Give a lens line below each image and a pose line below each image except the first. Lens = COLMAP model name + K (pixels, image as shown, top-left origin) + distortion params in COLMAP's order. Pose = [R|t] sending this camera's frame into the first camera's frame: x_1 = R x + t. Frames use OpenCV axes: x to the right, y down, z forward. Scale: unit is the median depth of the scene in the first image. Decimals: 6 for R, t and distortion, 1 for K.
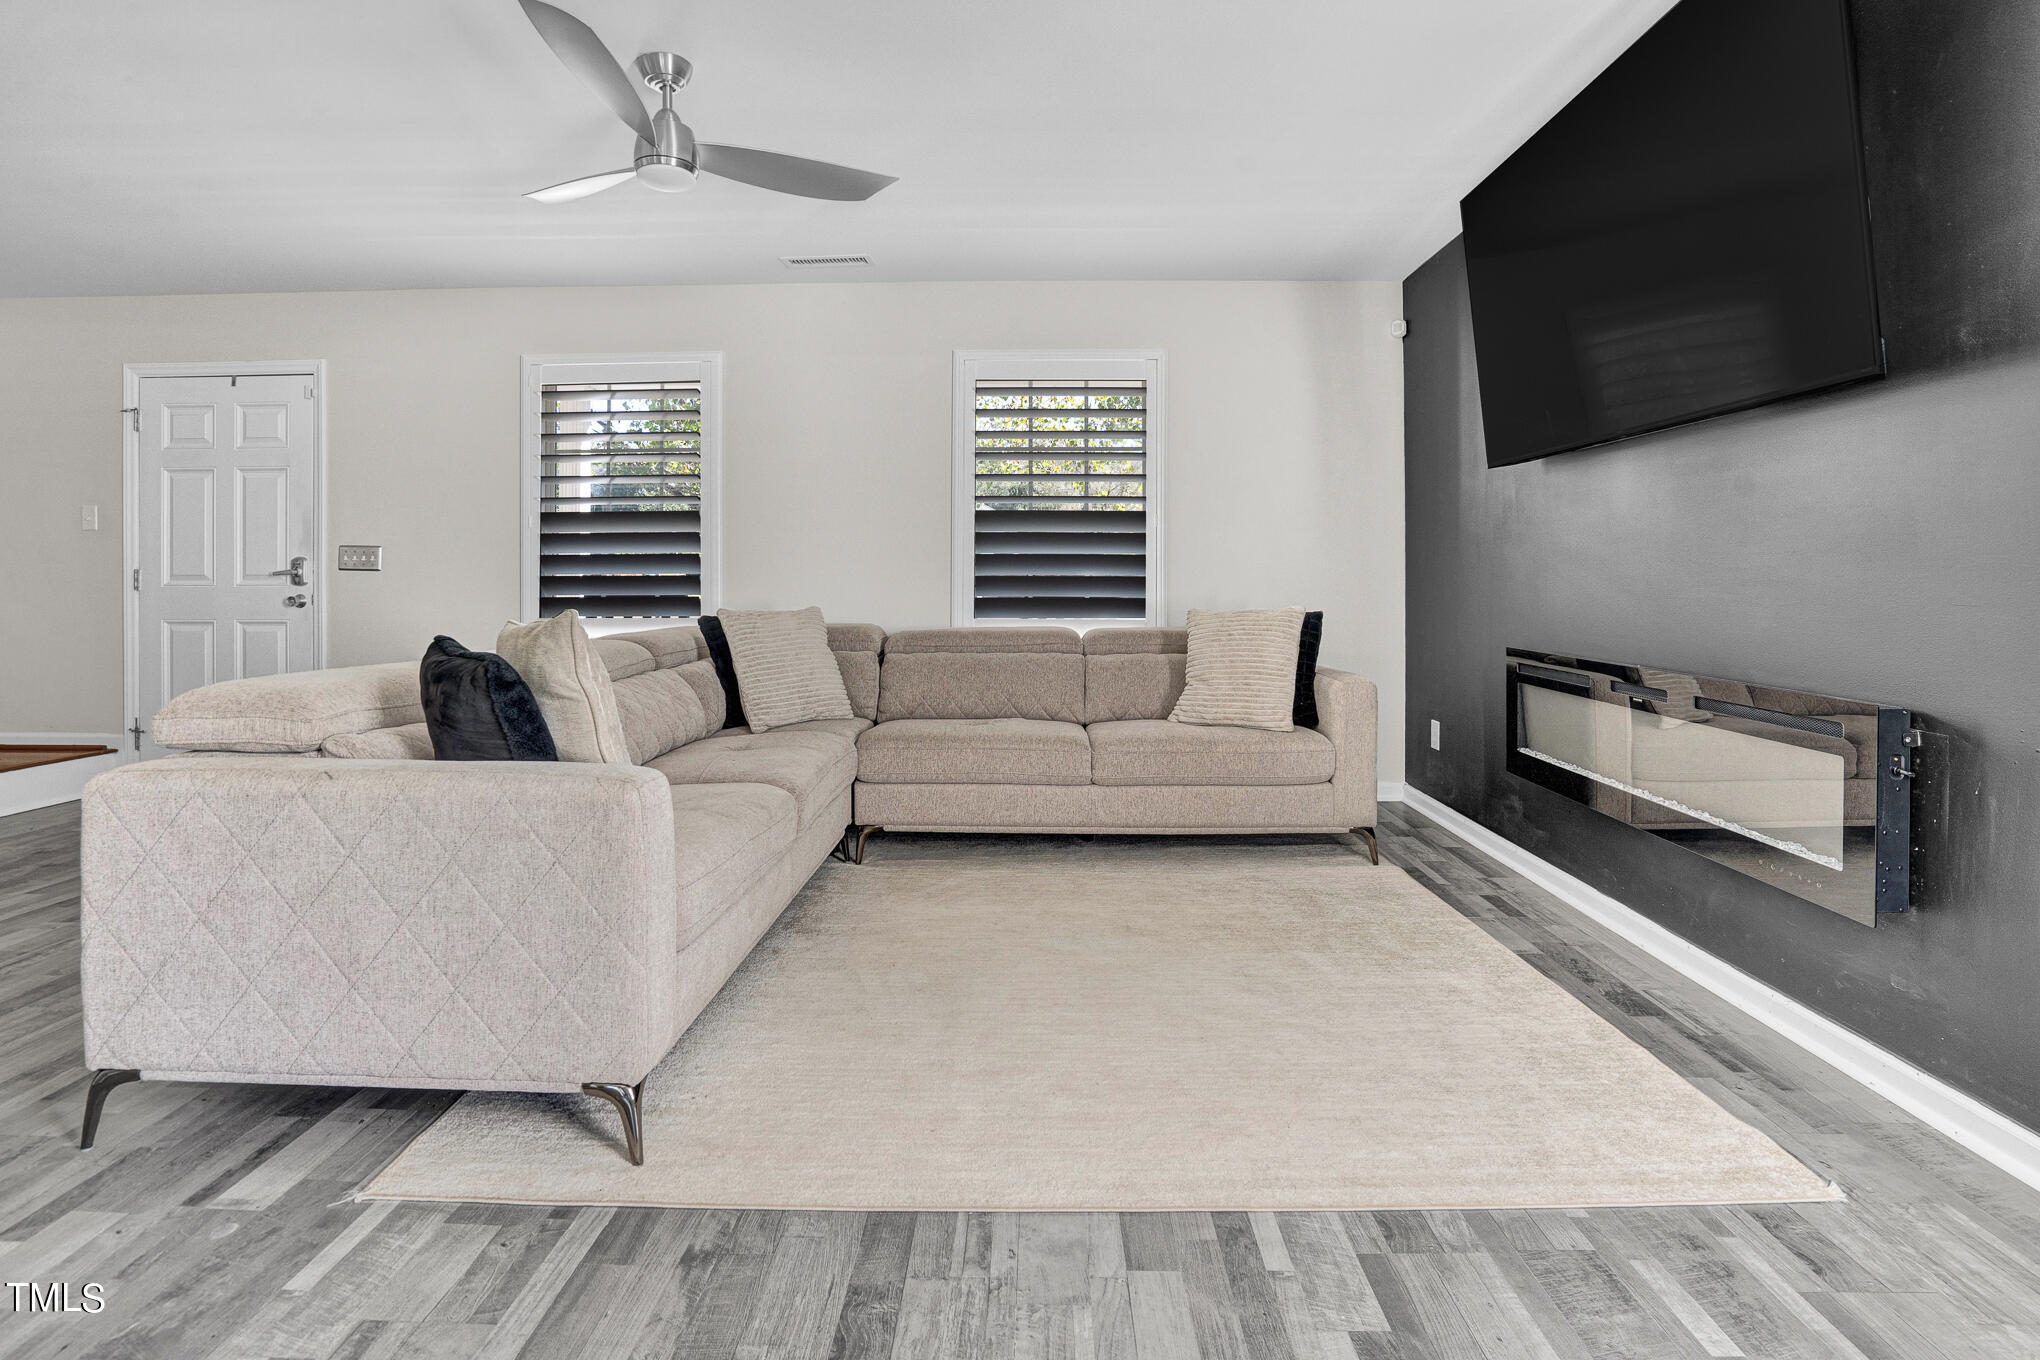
lens RADIAL K [[989.6, 0, 1013.6], [0, 989.6, 577.9], [0, 0, 1]] dist [-0.039077, 0.009772]
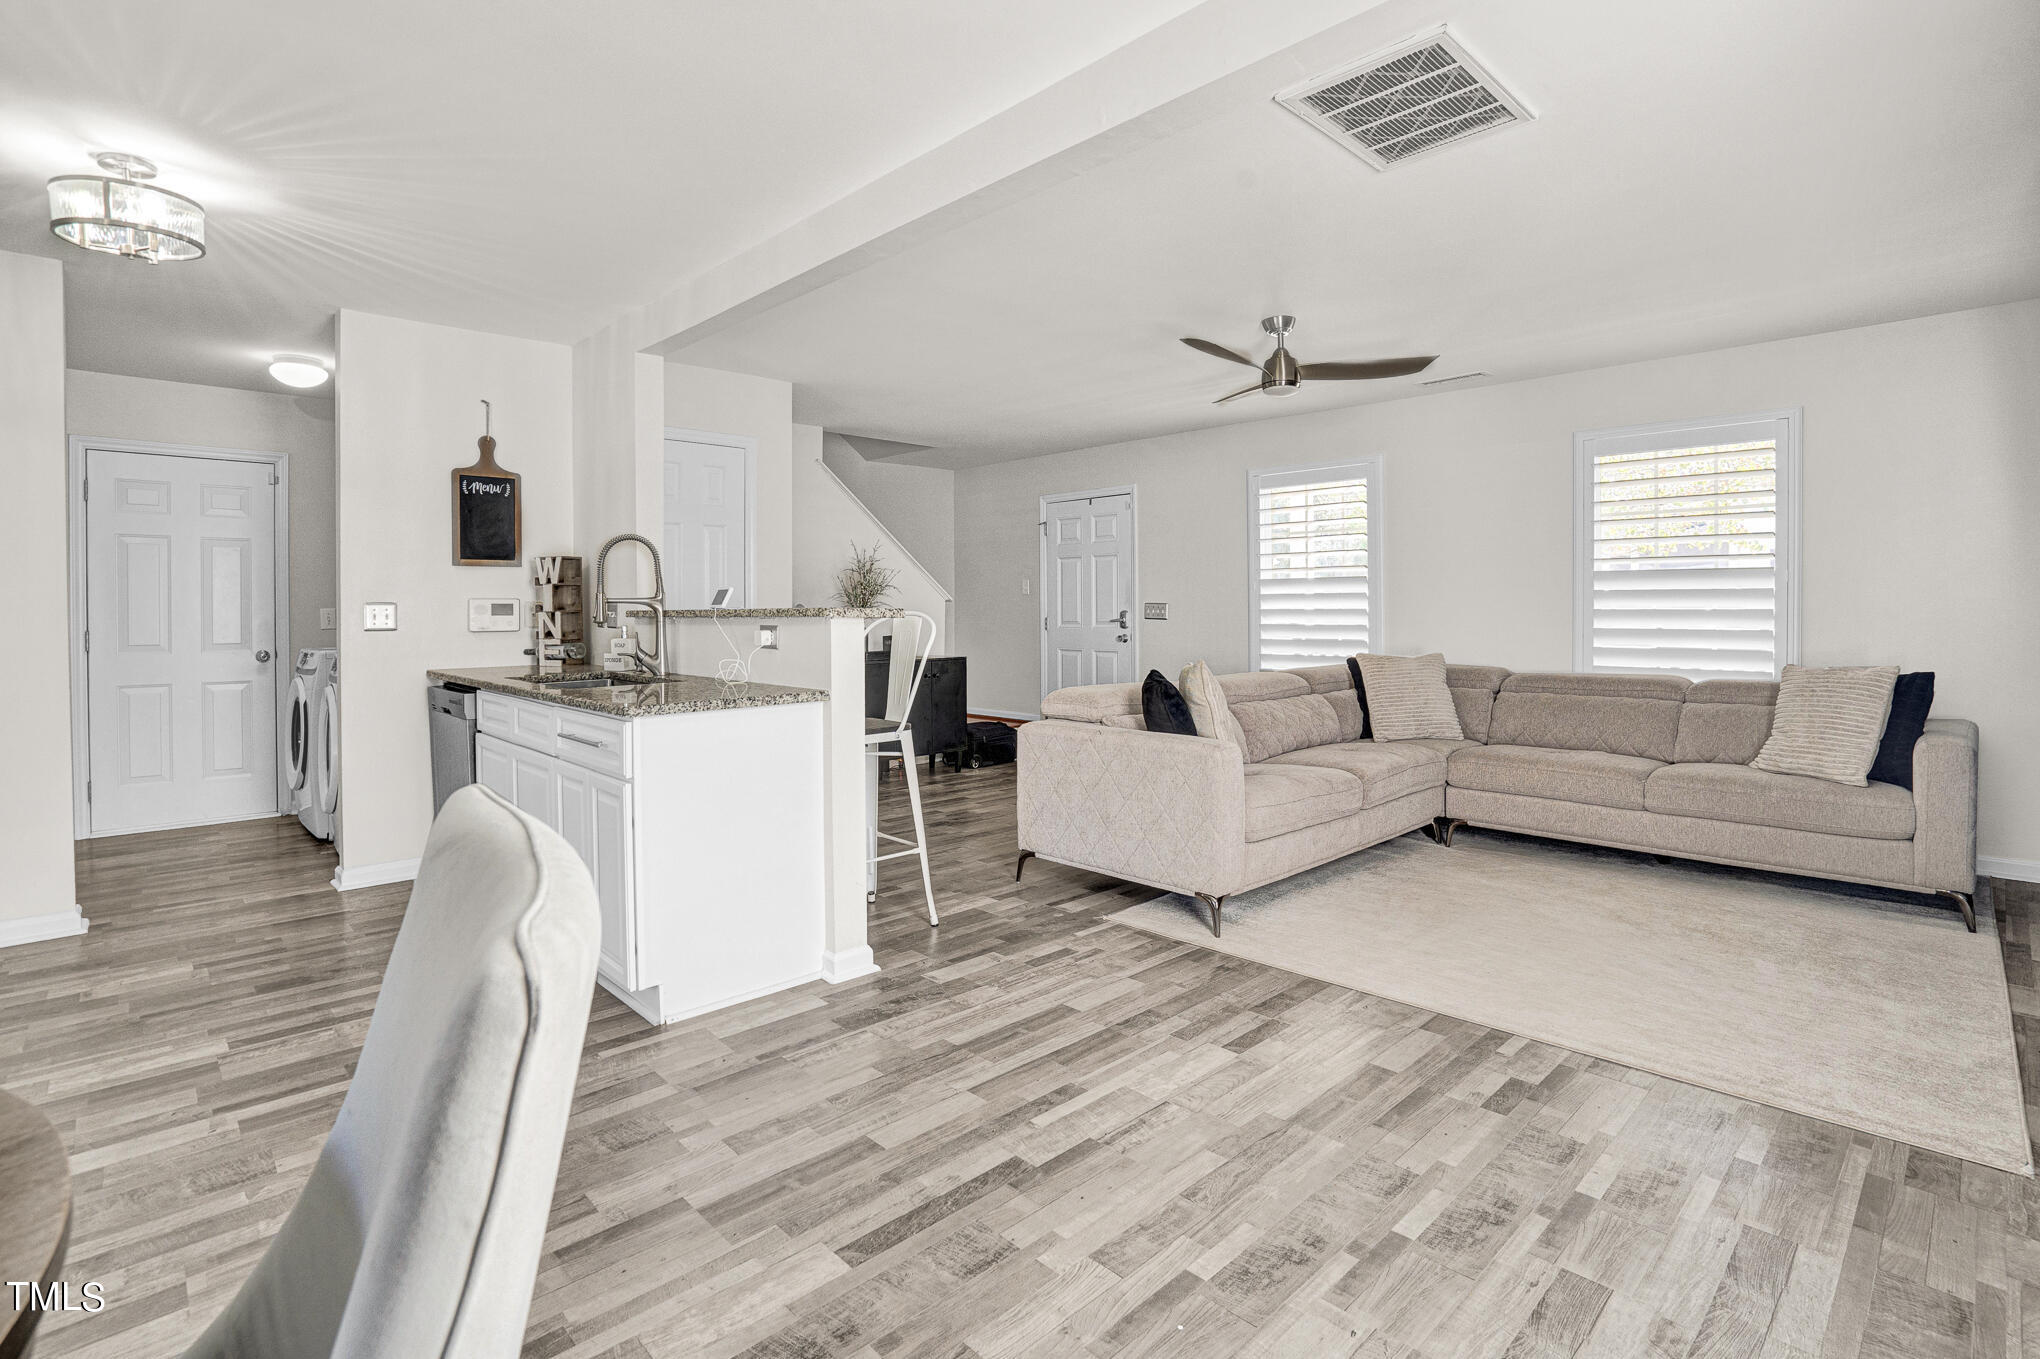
lens RADIAL K [[989.6, 0, 1019.4], [0, 989.6, 634.8], [0, 0, 1]] dist [-0.039077, 0.009772]
pose [[0.711404, 0.016652, -0.702586, 0.584809], [0.007585, 0.999479, 0.031368, -0.071212], [0.702743, -0.027644, 0.710907, -0.567636]]
